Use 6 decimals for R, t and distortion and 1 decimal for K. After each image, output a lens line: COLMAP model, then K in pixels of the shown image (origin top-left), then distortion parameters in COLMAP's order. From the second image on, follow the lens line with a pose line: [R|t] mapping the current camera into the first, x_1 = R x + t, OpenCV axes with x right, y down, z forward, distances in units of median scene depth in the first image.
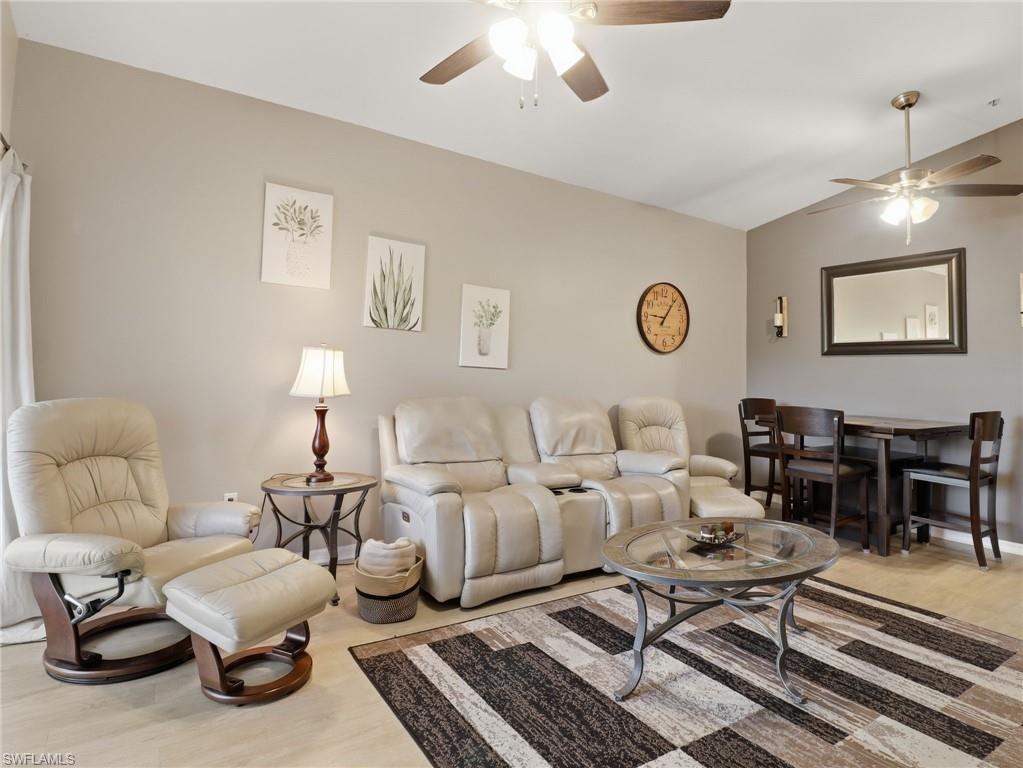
lens RADIAL K [[562.3, 0, 516.8], [0, 562.3, 346.0], [0, 0, 1]] dist [-0.002968, -0.009585]
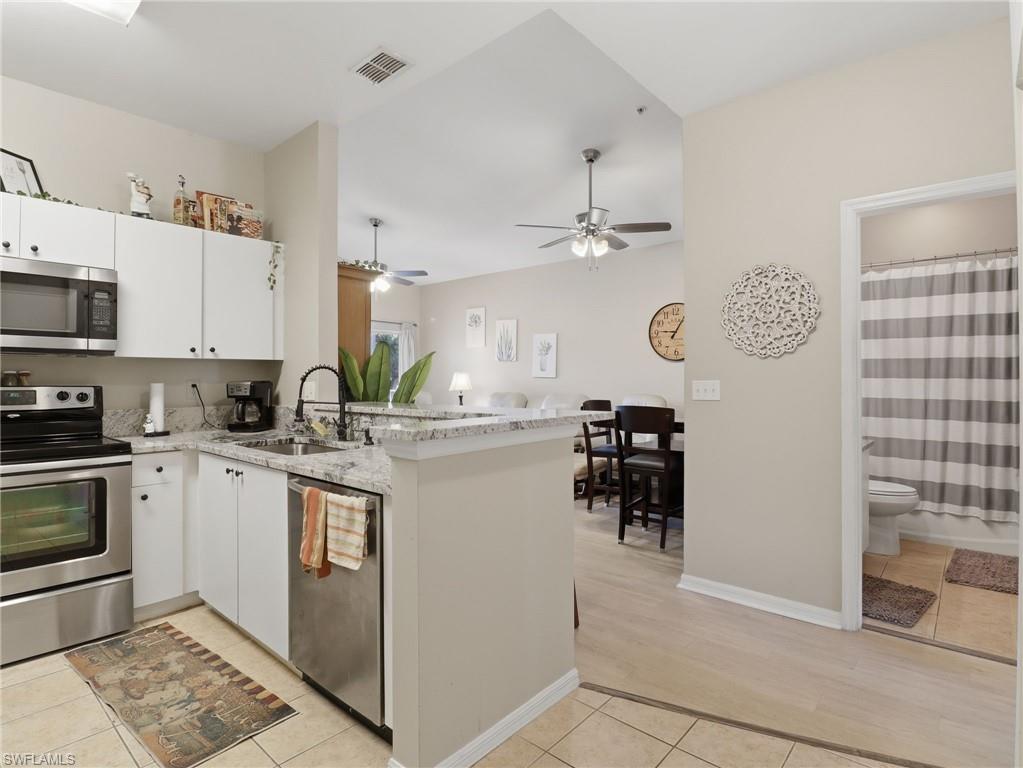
lens RADIAL K [[542.2, 0, 524.5], [0, 542.2, 373.9], [0, 0, 1]] dist [-0.002426, -0.012668]
pose [[0.273676, -0.031808, -0.961296, 2.279179], [0.057796, 0.998191, -0.016575, 0.073642], [0.960084, -0.051022, 0.275019, 0.623166]]
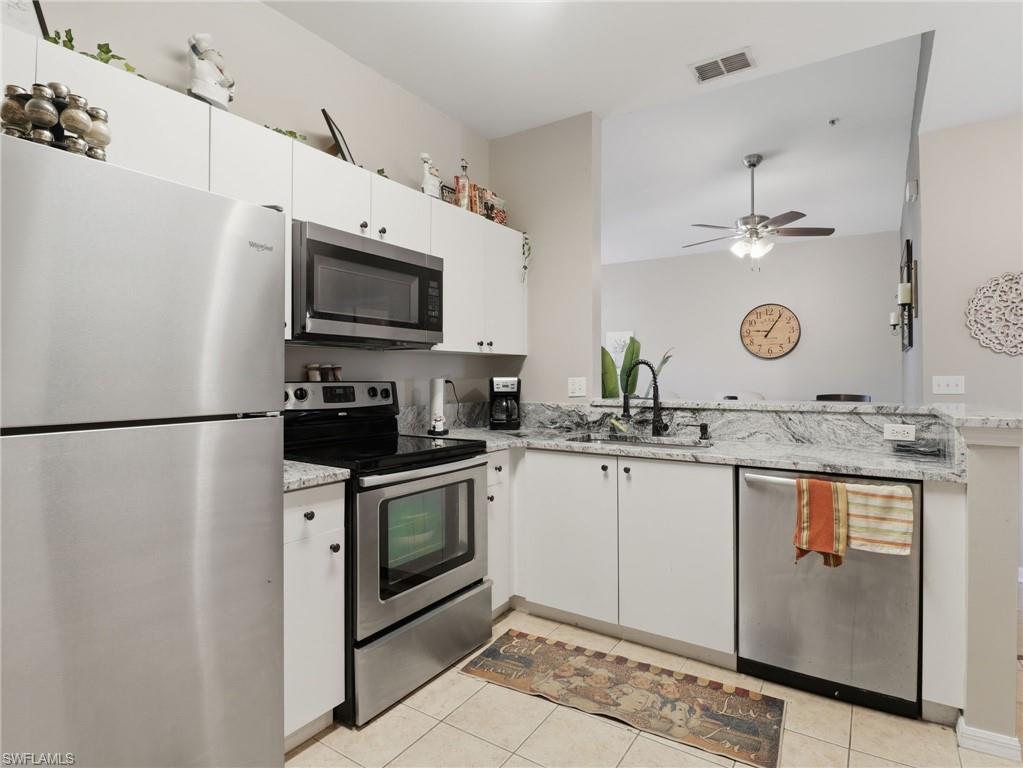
lens RADIAL K [[542.2, 0, 518.9], [0, 542.2, 376.6], [0, 0, 1]] dist [-0.002426, -0.012668]
pose [[0.405243, -0.024938, -0.913869, 2.034349], [0.058510, 0.998286, -0.001296, 0.037933], [0.912335, -0.052945, 0.406008, -0.059284]]
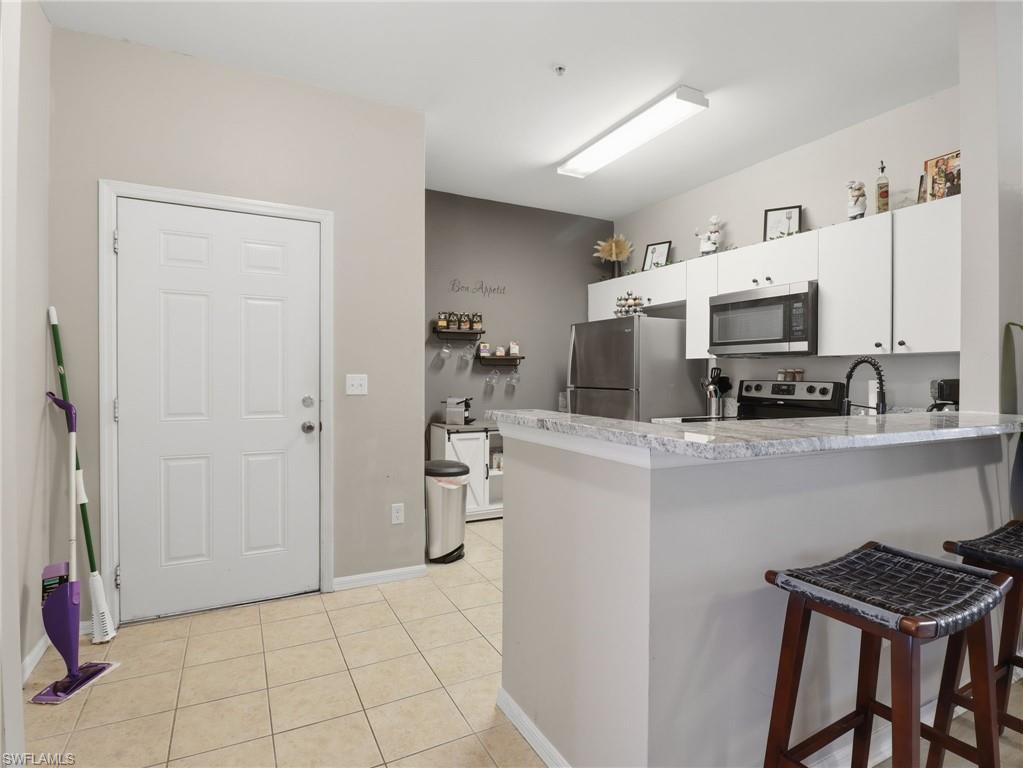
lens RADIAL K [[542.2, 0, 503.3], [0, 542.2, 382.2], [0, 0, 1]] dist [-0.002426, -0.012668]
pose [[-0.991033, -0.032961, 0.129485, 1.630939], [-0.037821, 0.998662, -0.035260, 0.100597], [-0.128149, -0.039841, -0.990954, 1.364634]]
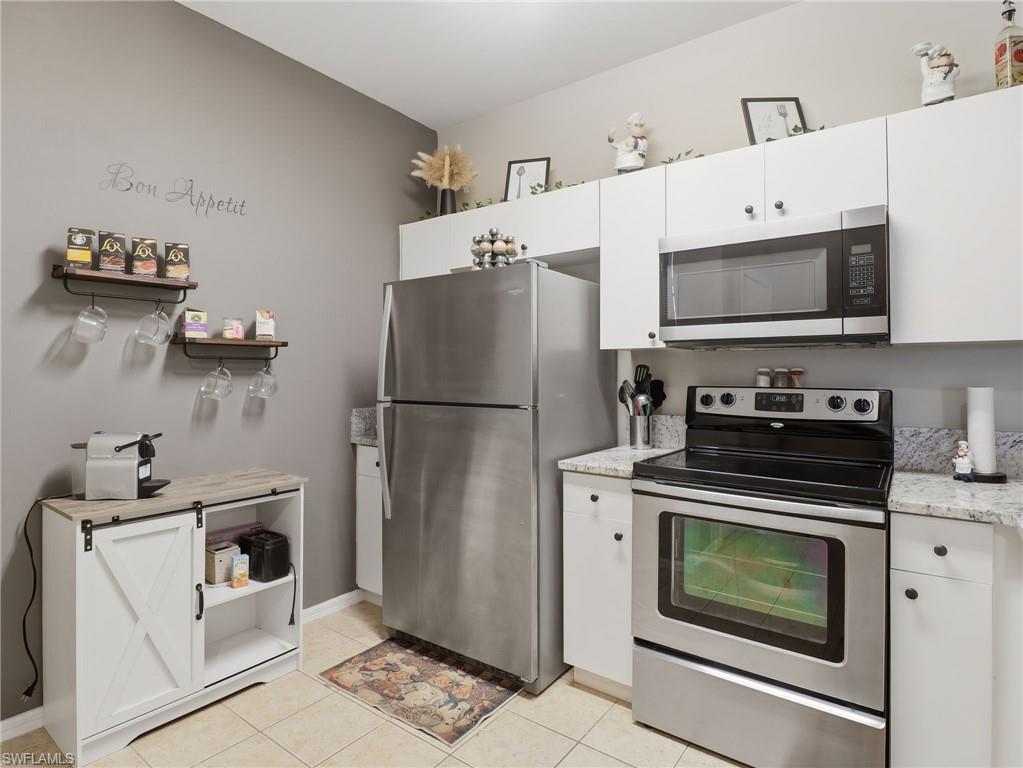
lens RADIAL K [[542.2, 0, 518.7], [0, 542.2, 367.6], [0, 0, 1]] dist [-0.002426, -0.012668]
pose [[-0.936831, -0.032779, -0.348244, 1.741826], [-0.007944, 0.997336, -0.072505, 0.057848], [0.349693, -0.065158, -0.934596, 0.601131]]
